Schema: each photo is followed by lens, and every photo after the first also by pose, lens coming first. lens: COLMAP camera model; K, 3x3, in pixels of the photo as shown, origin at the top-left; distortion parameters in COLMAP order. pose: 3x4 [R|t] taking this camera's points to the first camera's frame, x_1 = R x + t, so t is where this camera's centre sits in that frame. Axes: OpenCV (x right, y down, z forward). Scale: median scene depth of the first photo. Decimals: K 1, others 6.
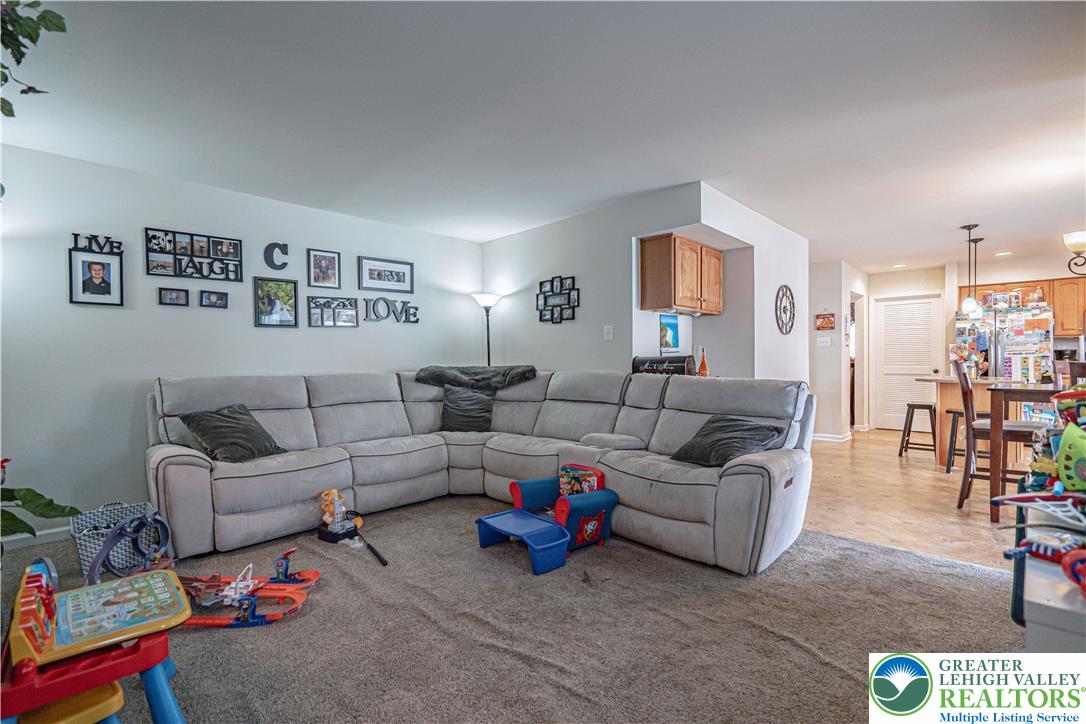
lens RADIAL K [[494.4, 0, 536.4], [0, 494.4, 360.3], [0, 0, 1]] dist [-0.009304, 0.004750]
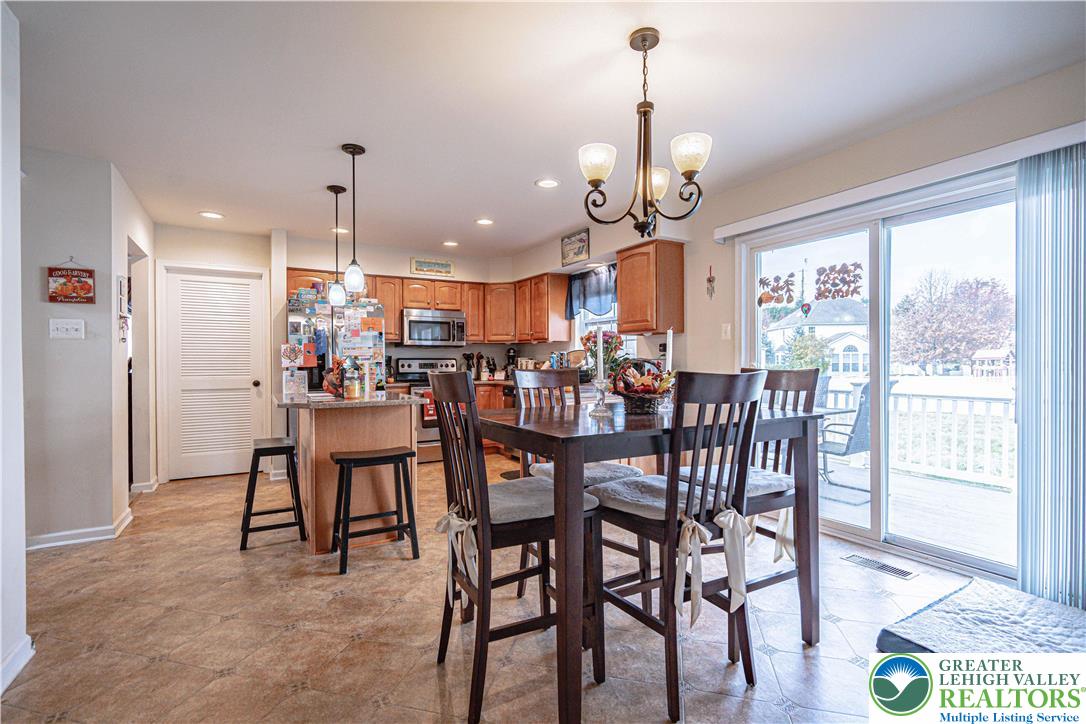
lens RADIAL K [[494.4, 0, 543.8], [0, 494.4, 371.7], [0, 0, 1]] dist [-0.009304, 0.004750]
pose [[0.256118, -0.012272, 0.966568, 0.368543], [0.007523, 0.999914, 0.010702, 0.000561], [-0.966616, 0.004530, 0.256189, 0.662603]]
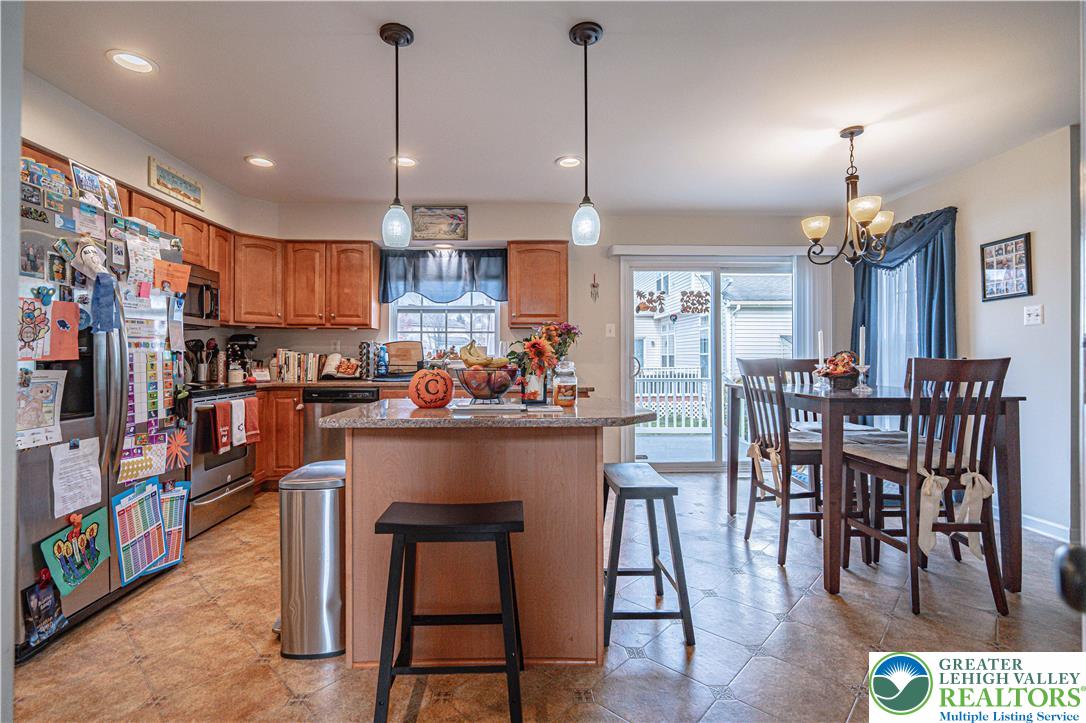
lens RADIAL K [[504.8, 0, 488.6], [0, 504.8, 353.8], [0, 0, 1]] dist [-0.016315, 0.000372]
pose [[-0.714654, 0.014766, 0.699322, 0.703255], [0.010377, 0.999891, -0.010509, 0.000137], [-0.699401, -0.000254, -0.714729, 1.471328]]
